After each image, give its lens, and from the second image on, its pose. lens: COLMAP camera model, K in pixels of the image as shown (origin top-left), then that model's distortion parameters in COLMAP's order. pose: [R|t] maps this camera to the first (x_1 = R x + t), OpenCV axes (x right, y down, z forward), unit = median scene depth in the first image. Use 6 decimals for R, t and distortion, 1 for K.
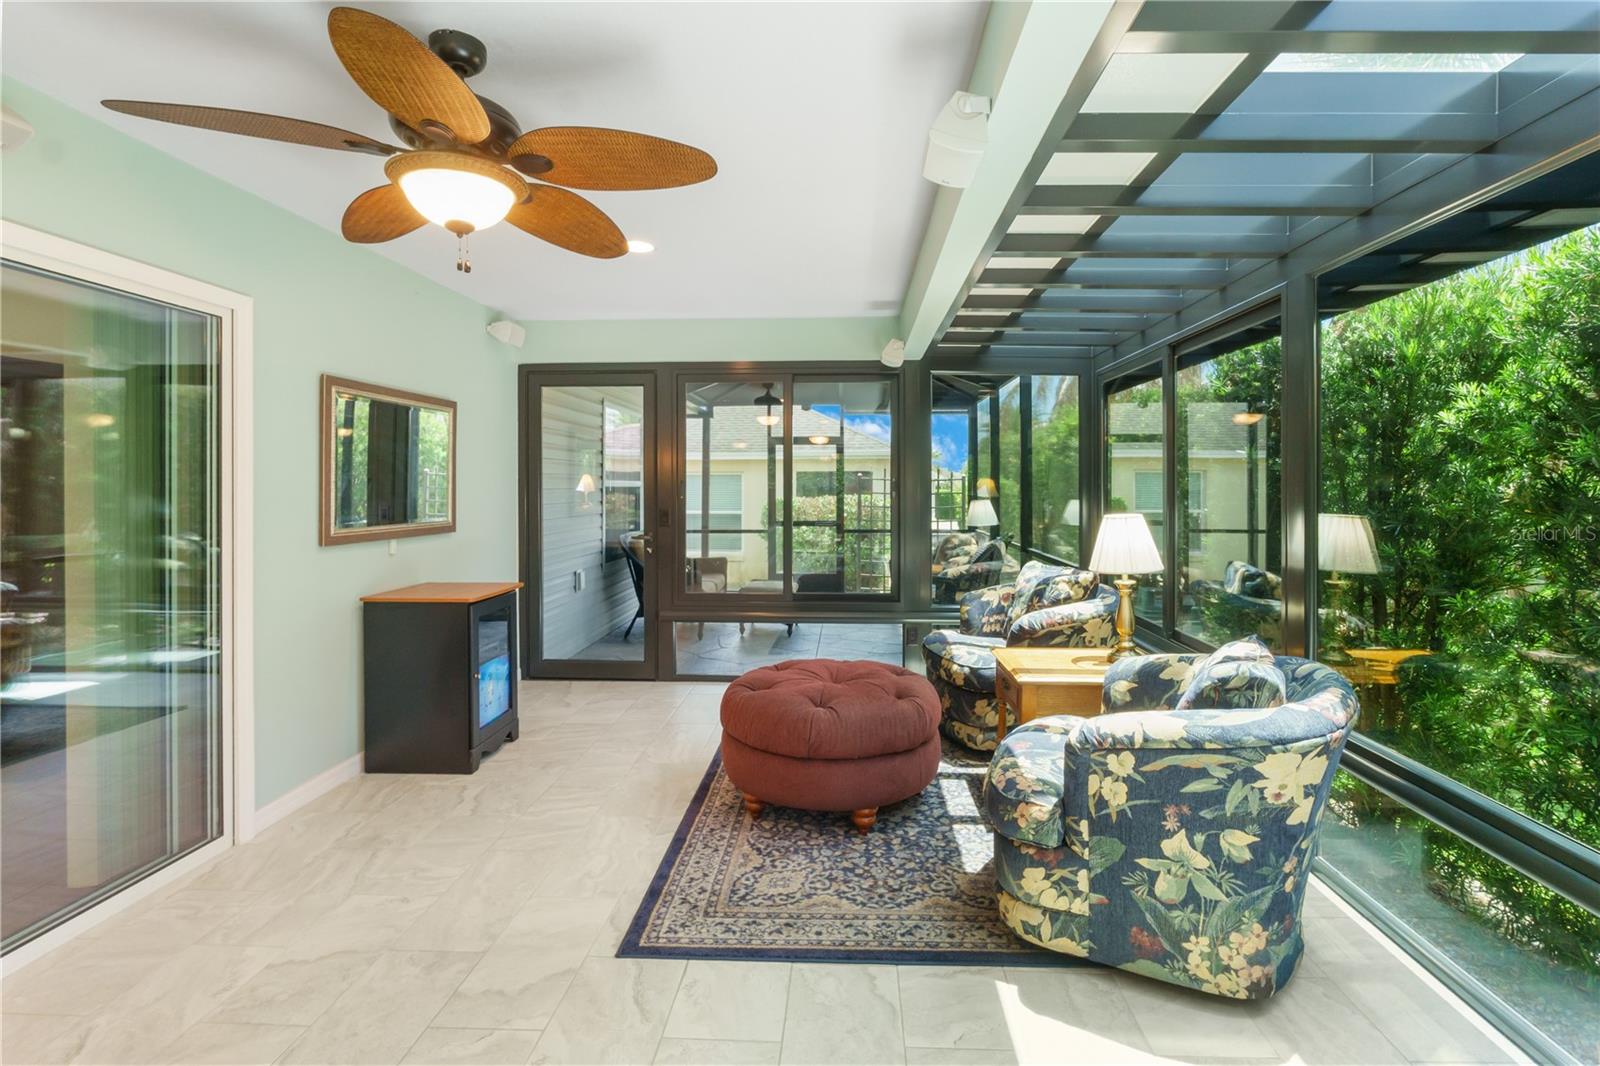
lens RADIAL K [[728.8, 0, 839.4], [0, 728.8, 486.5], [0, 0, 1]] dist [-0.012284, 0.001598]
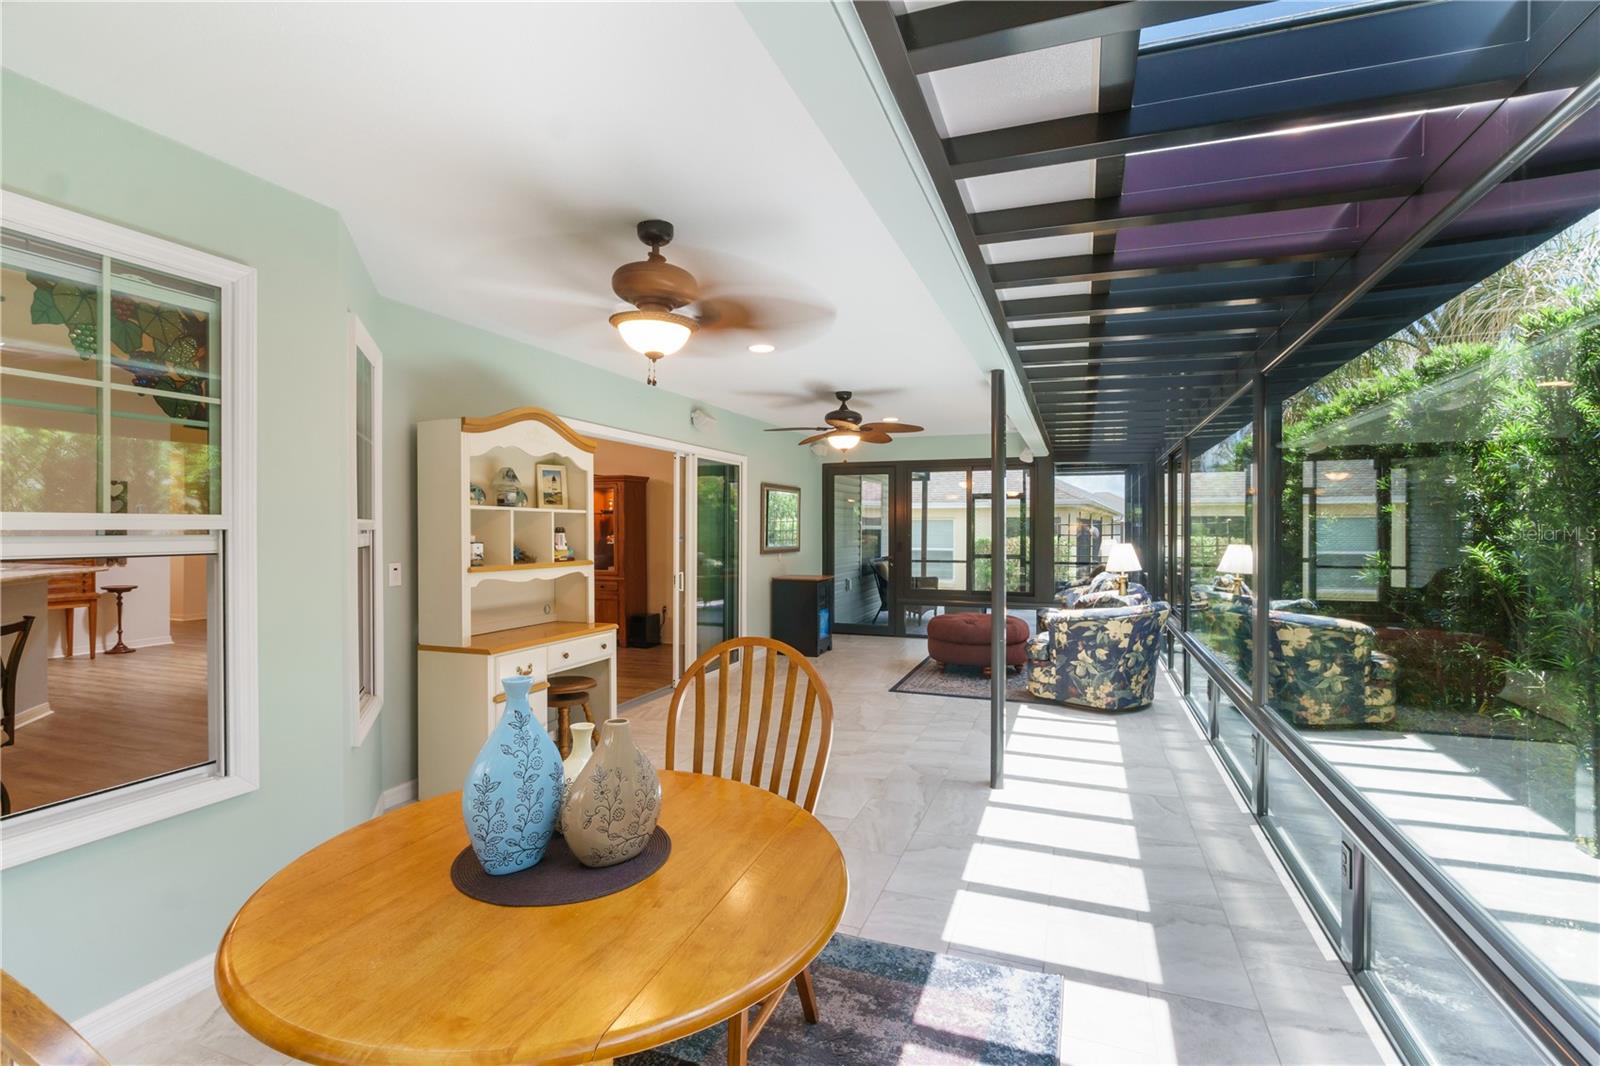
lens RADIAL K [[728.8, 0, 804.7], [0, 728.8, 527.6], [0, 0, 1]] dist [-0.012284, 0.001598]
pose [[0.939520, 0.001702, -0.342490, 0.264493], [-0.001979, 0.999998, -0.000458, -0.004443], [0.342488, 0.001108, 0.939522, -1.315756]]
